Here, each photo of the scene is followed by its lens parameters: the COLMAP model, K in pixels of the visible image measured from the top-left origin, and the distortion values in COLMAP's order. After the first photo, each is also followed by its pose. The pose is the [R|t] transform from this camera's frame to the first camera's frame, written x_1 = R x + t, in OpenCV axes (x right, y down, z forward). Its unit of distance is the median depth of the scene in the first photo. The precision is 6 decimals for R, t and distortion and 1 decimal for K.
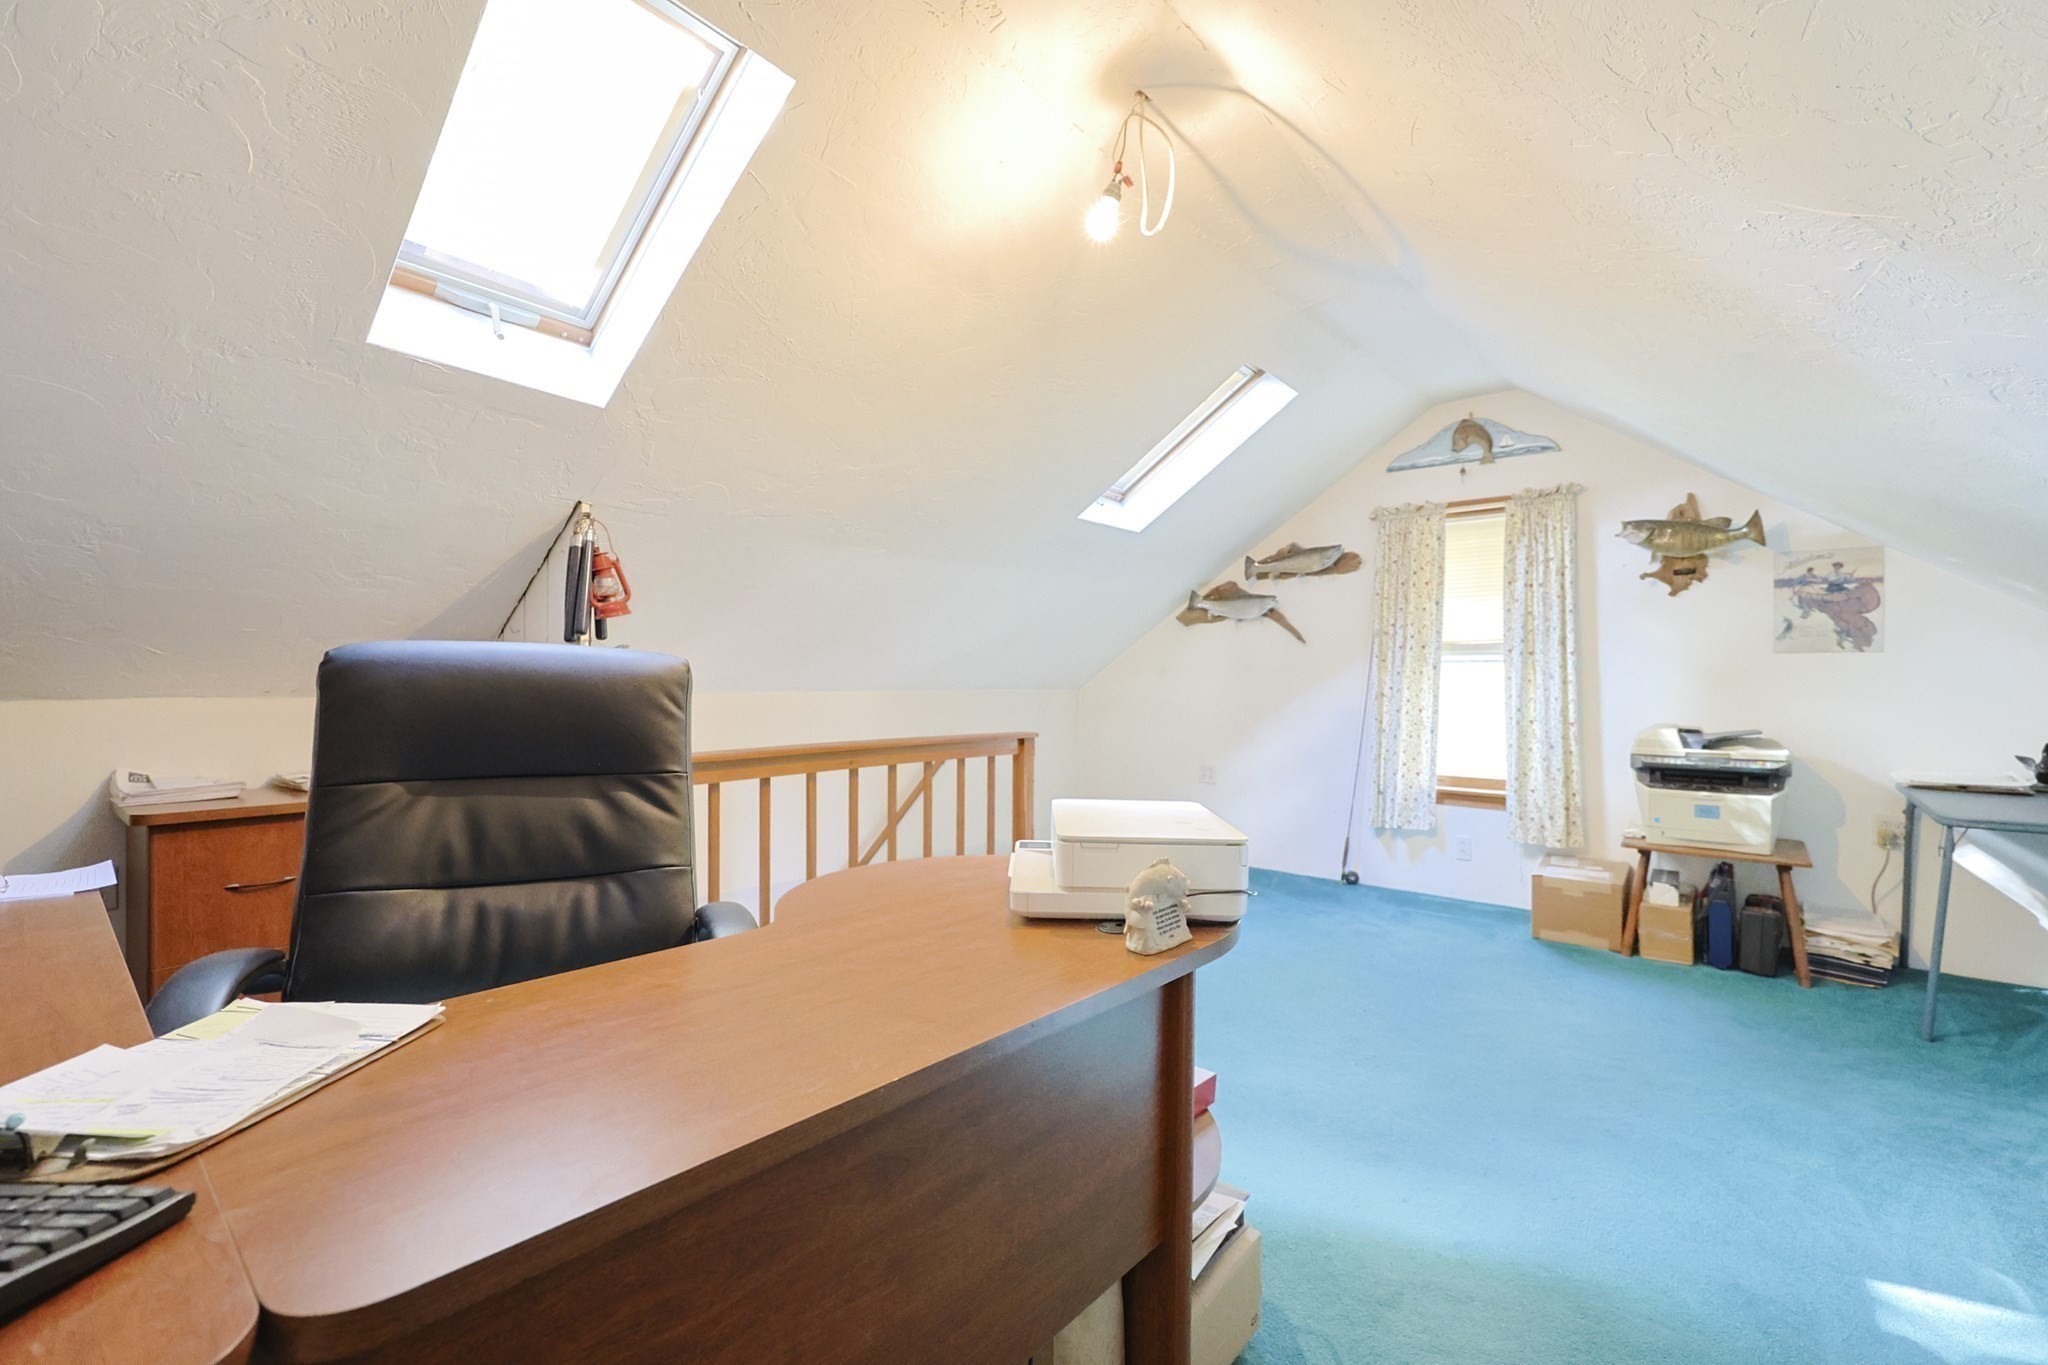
lens RADIAL K [[868.0, 0, 1027.3], [0, 868.0, 686.2], [0, 0, 1]] dist [-0.001166, -0.000644]
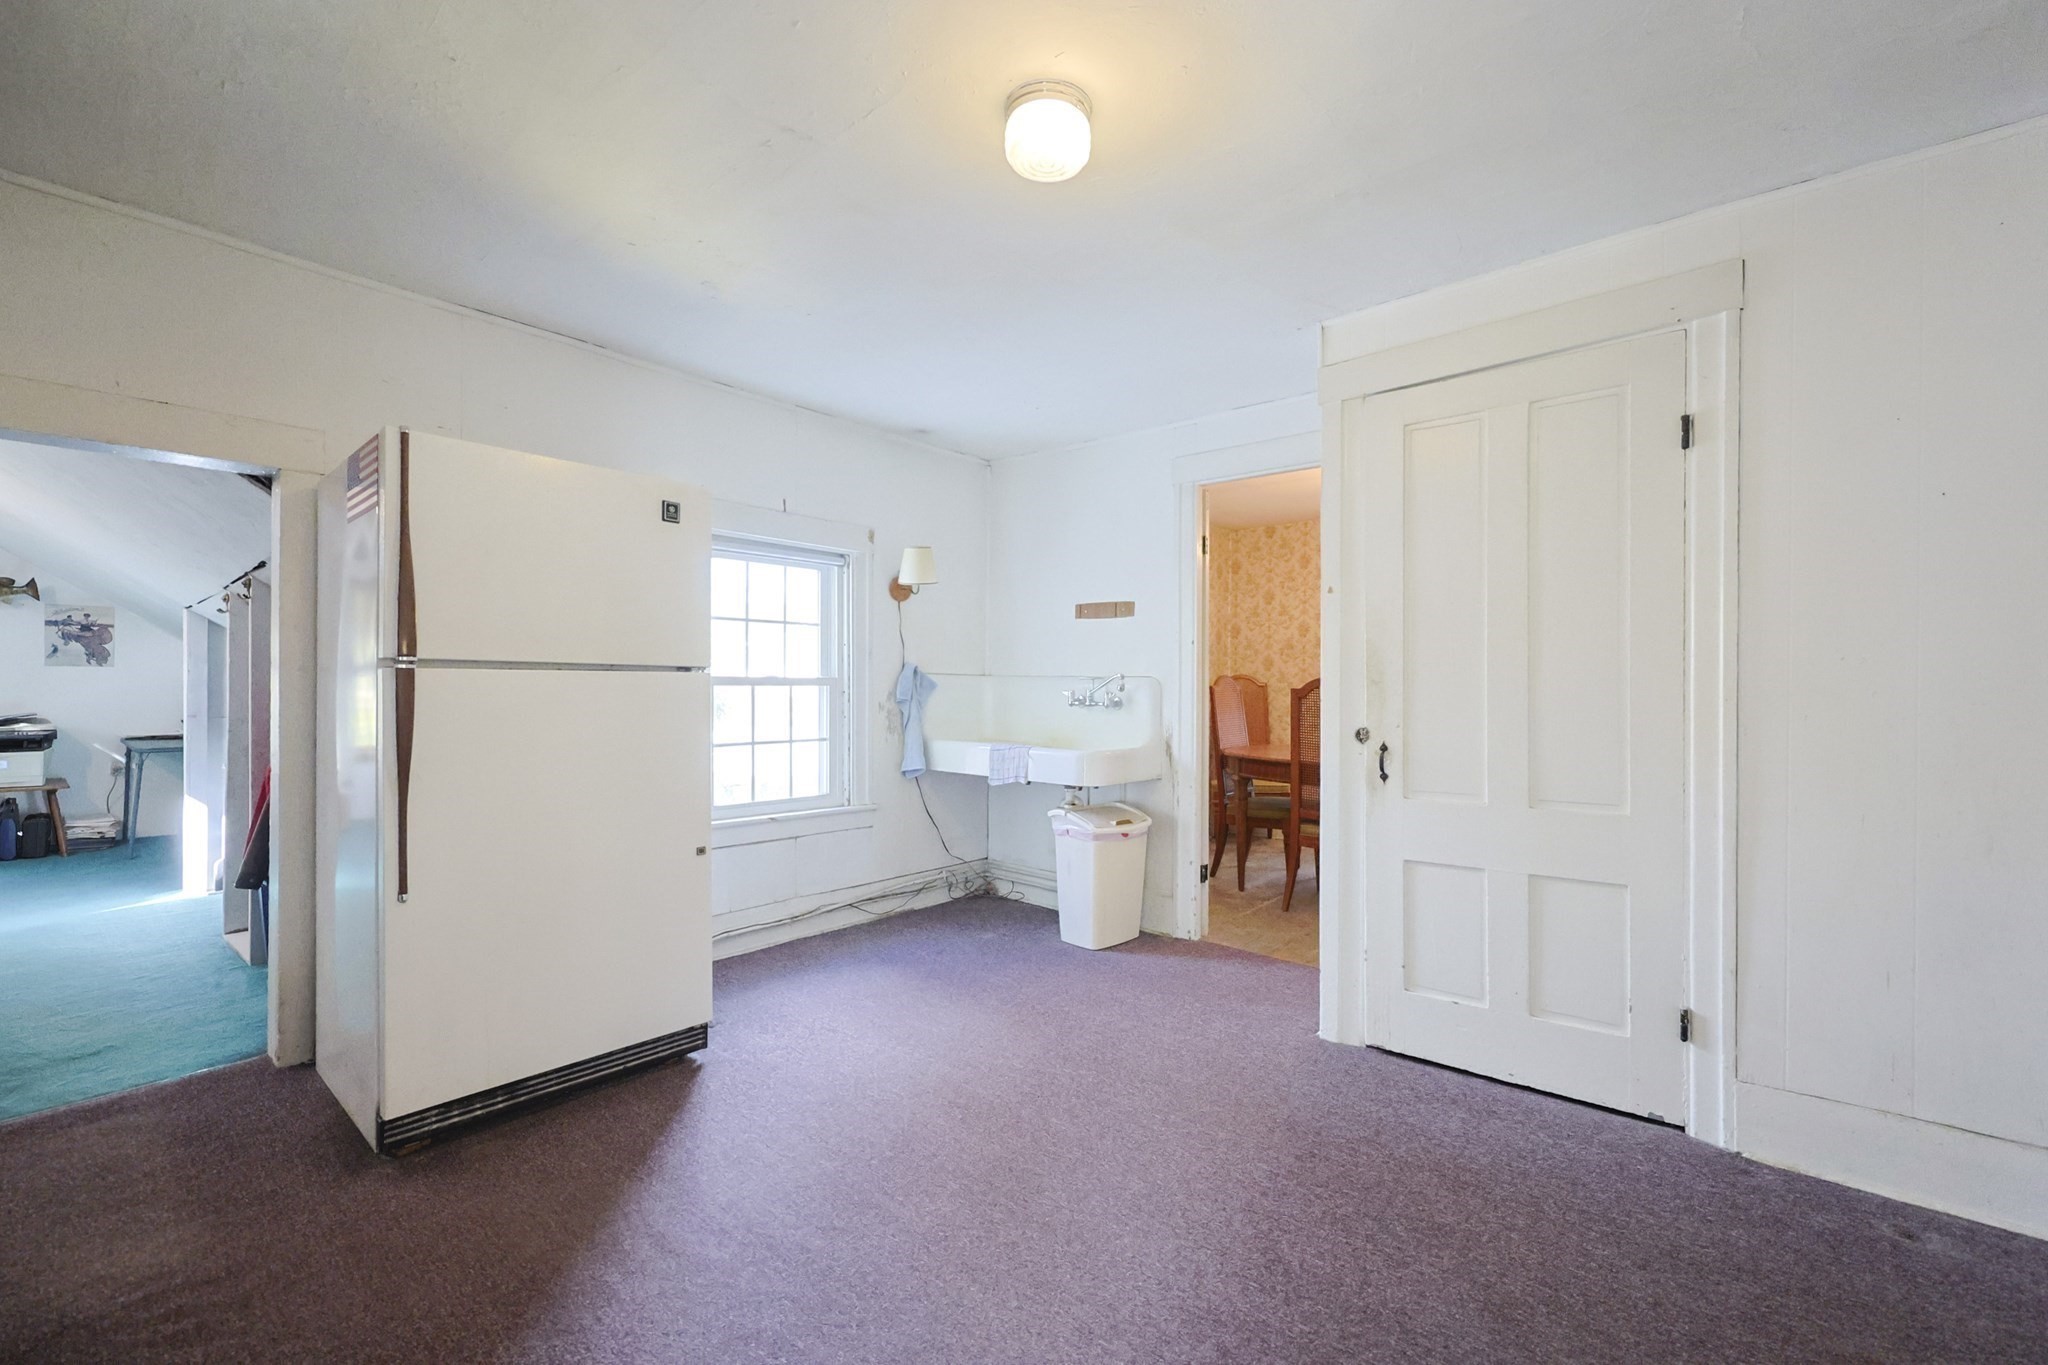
lens RADIAL K [[868.0, 0, 1013.8], [0, 868.0, 679.1], [0, 0, 1]] dist [-0.001166, -0.000644]
pose [[0.014161, 0.001360, 0.999899, -0.768735], [-0.000263, 0.999999, -0.001356, -0.012245], [-0.999900, -0.000244, 0.014161, -0.876773]]
